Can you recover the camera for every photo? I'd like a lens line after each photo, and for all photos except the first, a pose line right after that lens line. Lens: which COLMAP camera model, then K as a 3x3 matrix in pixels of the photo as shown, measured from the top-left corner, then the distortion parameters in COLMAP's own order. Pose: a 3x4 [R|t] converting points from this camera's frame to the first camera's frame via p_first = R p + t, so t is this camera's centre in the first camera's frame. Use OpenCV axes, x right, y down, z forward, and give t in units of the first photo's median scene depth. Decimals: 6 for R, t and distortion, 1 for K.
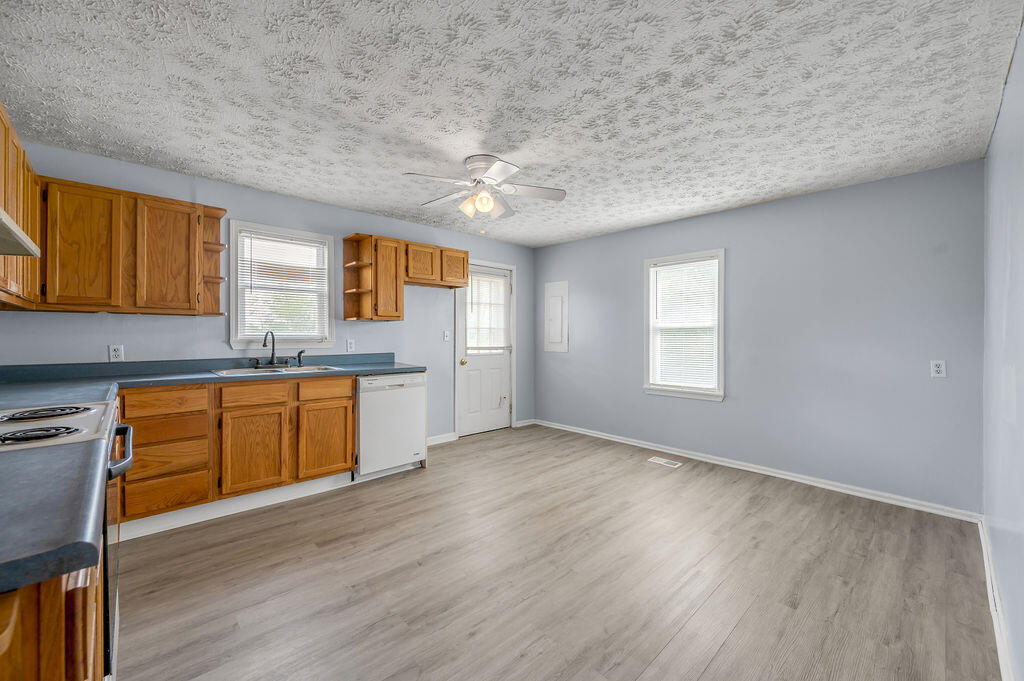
lens RADIAL K [[406.6, 0, 511.9], [0, 406.6, 336.3], [0, 0, 1]] dist [0.000191, 0.000044]
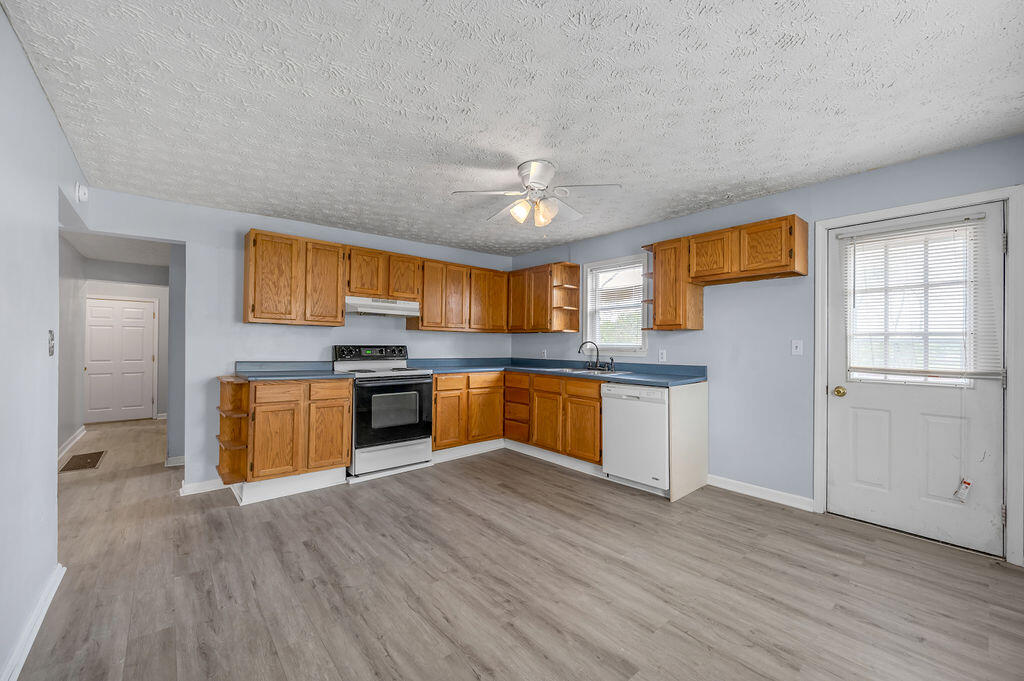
lens RADIAL K [[406.6, 0, 512.7], [0, 406.6, 341.3], [0, 0, 1]] dist [0.000191, 0.000044]
pose [[-0.042184, -0.010523, -0.999054, 0.735125], [-0.011484, 0.999884, -0.010047, 0.001217], [0.999044, 0.011050, -0.042300, 0.791543]]
